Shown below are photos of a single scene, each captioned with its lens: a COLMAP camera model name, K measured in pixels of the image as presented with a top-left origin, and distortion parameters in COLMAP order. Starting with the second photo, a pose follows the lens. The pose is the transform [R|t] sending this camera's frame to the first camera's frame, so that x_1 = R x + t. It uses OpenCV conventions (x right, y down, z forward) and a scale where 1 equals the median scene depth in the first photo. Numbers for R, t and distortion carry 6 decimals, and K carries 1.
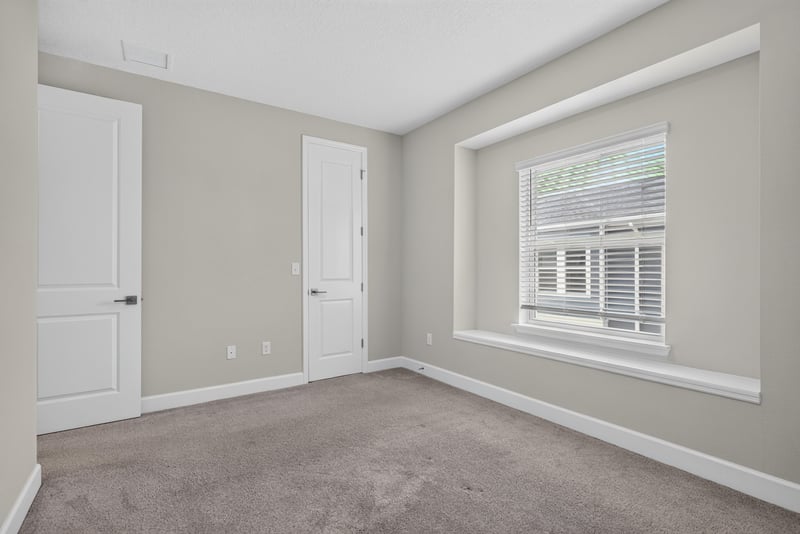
lens RADIAL K [[387.3, 0, 400.0], [0, 387.3, 267.0], [0, 0, 1]] dist [-0.000297, -0.000024]
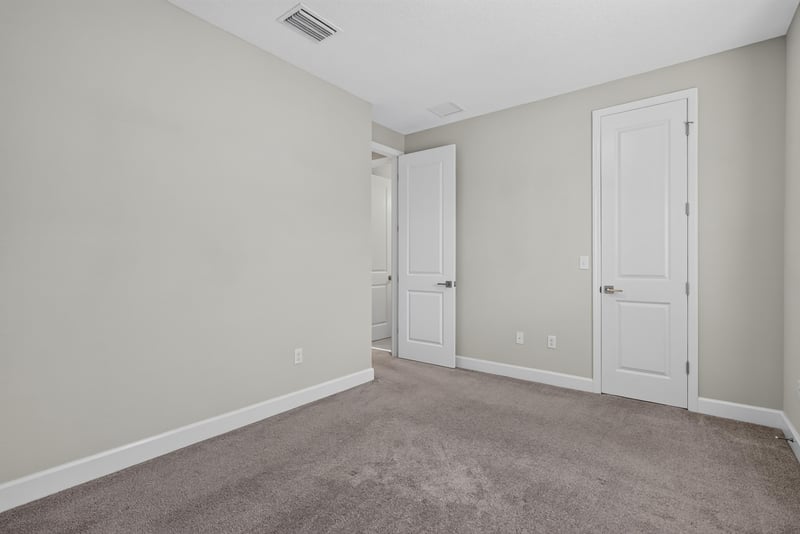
lens RADIAL K [[390.3, 0, 400.4], [0, 390.3, 258.1], [0, 0, 1]] dist [0.000890, -0.000879]
pose [[0.283961, -0.007670, -0.958805, 0.533845], [0.005118, 0.999966, -0.006484, -0.001415], [0.958822, -0.003066, 0.283990, 0.359936]]
